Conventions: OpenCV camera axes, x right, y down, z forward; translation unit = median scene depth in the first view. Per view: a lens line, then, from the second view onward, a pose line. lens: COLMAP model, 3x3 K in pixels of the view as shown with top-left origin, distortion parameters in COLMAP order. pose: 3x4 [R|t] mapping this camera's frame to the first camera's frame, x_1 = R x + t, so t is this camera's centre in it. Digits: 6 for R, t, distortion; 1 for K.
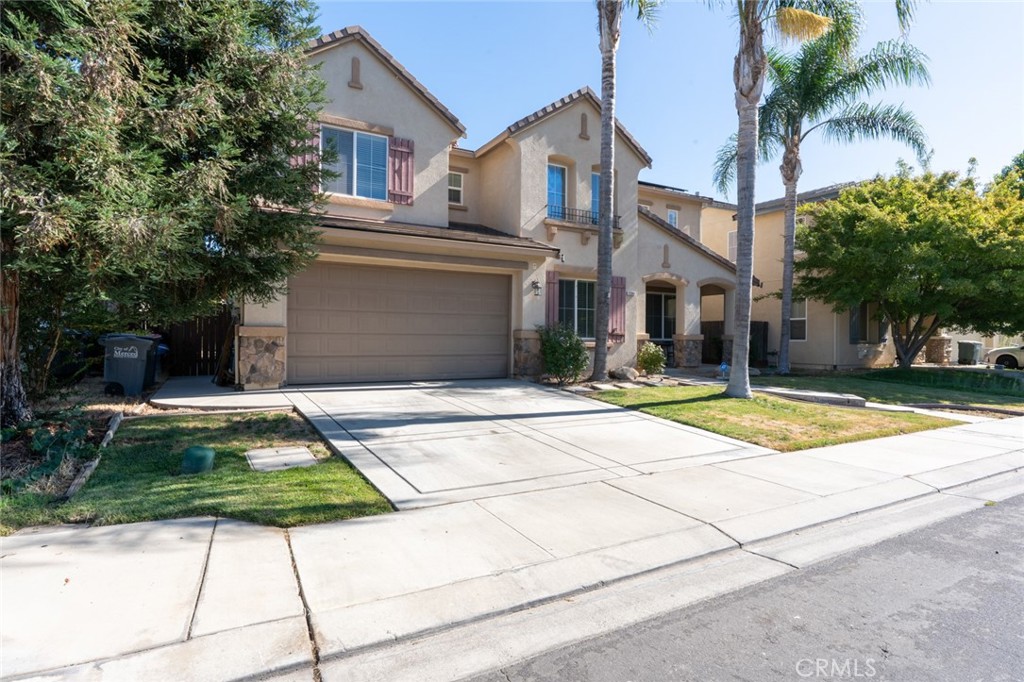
lens RADIAL K [[549.6, 0, 511.5], [0, 549.6, 338.3], [0, 0, 1]] dist [0.000462, 0.001404]
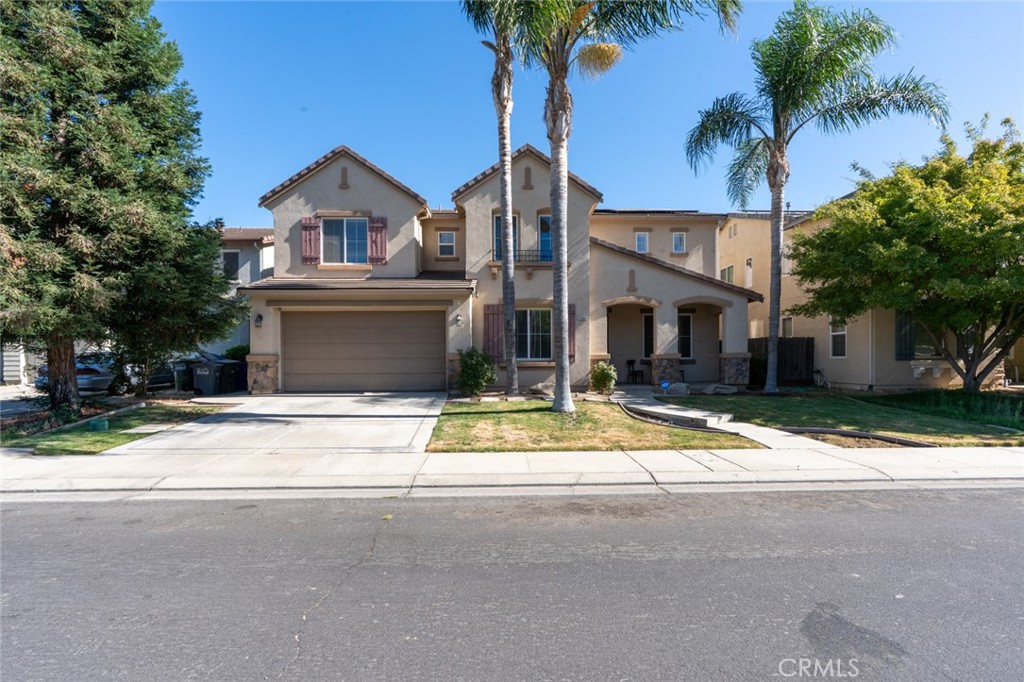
lens RADIAL K [[477.7, 0, 511.0], [0, 477.7, 367.9], [0, 0, 1]] dist [-0.001347, 0.000877]
pose [[0.880118, -0.004969, -0.474729, 0.589384], [0.013646, 0.999797, 0.014834, 0.003549], [0.474559, -0.019534, 0.880007, 0.079489]]
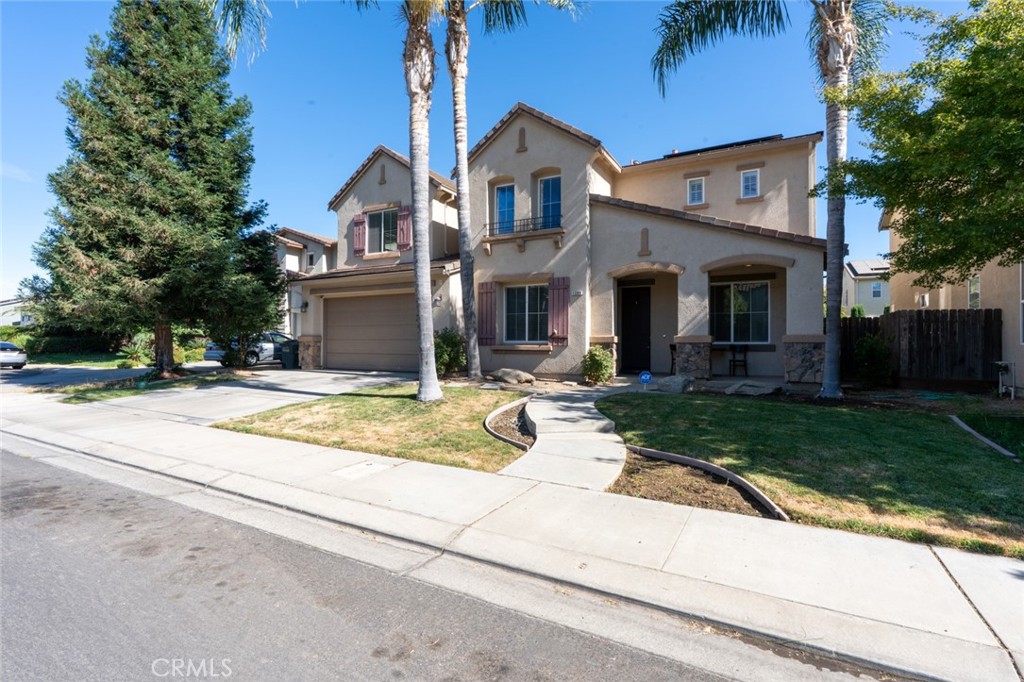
lens RADIAL K [[477.7, 0, 514.9], [0, 477.7, 339.9], [0, 0, 1]] dist [-0.001347, 0.000877]
pose [[0.515295, -0.011300, -0.856938, 0.915593], [0.000329, 0.999916, -0.012988, 0.008990], [0.857013, 0.006410, 0.515255, 0.526819]]
